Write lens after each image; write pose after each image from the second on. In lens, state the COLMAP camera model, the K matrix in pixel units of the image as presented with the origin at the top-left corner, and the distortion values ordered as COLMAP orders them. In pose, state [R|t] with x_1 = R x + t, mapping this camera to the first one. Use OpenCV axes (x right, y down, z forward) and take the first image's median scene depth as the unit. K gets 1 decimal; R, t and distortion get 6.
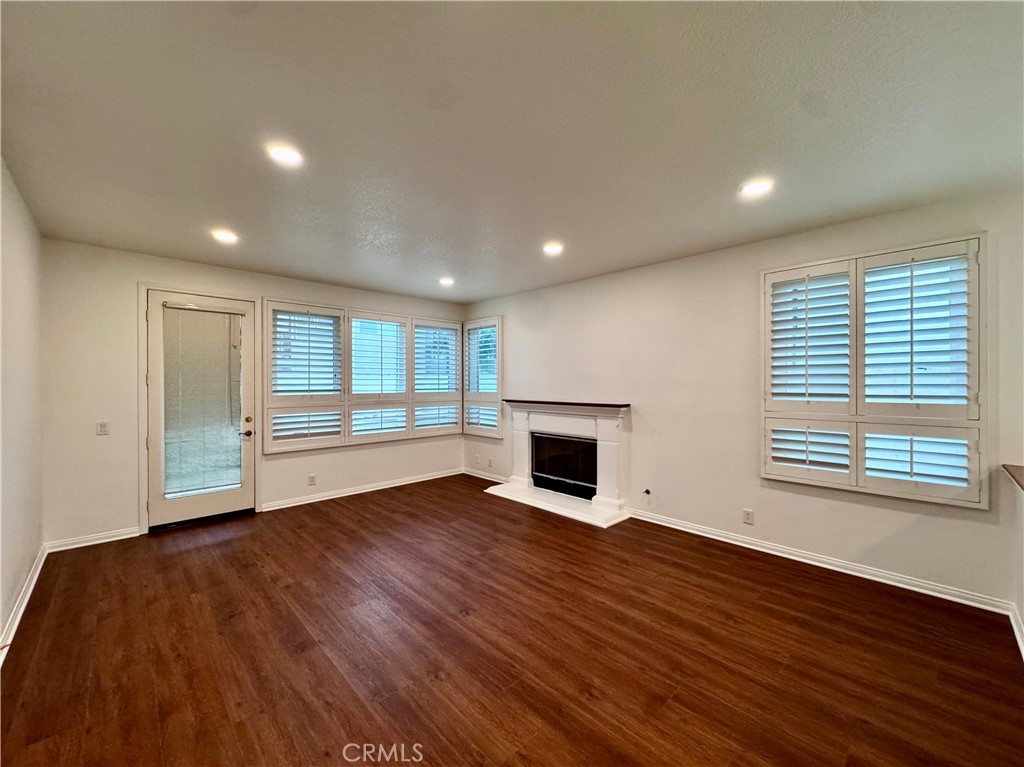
lens RADIAL K [[410.0, 0, 516.3], [0, 410.0, 383.9], [0, 0, 1]] dist [-0.004195, -0.000783]
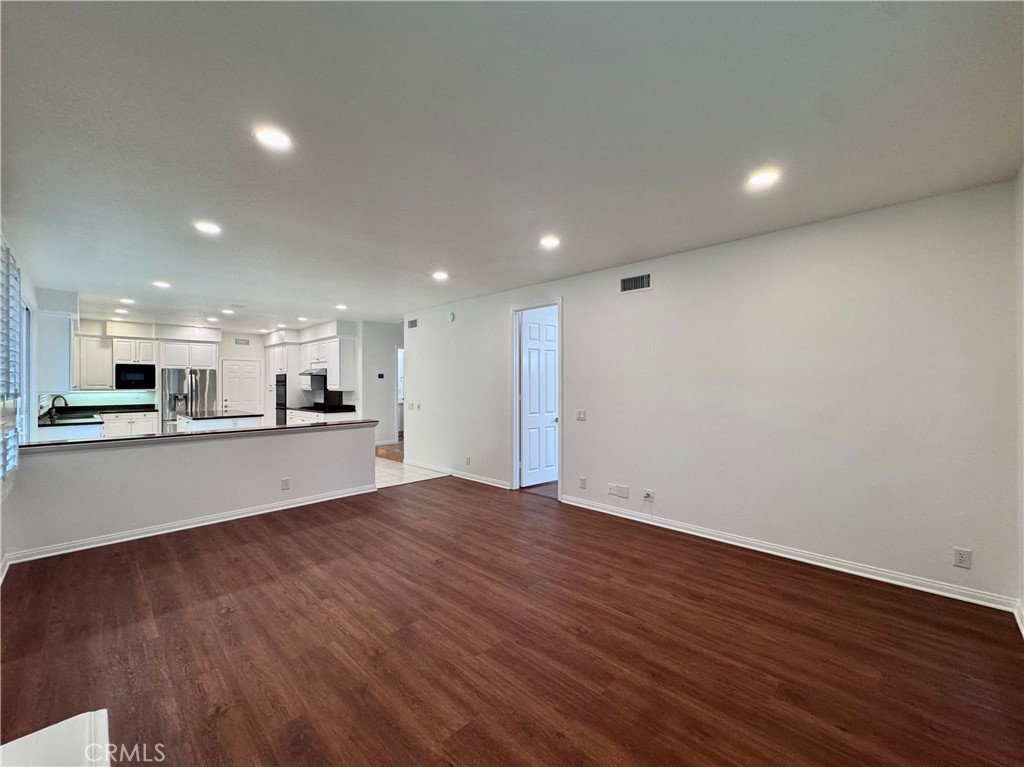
lens RADIAL K [[410.0, 0, 514.9], [0, 410.0, 384.7], [0, 0, 1]] dist [-0.004195, -0.000783]
pose [[-0.999540, 0.002238, -0.030246, -0.281889], [0.002164, 0.999995, 0.002479, 0.005367], [0.030251, 0.002412, -0.999539, 1.984261]]
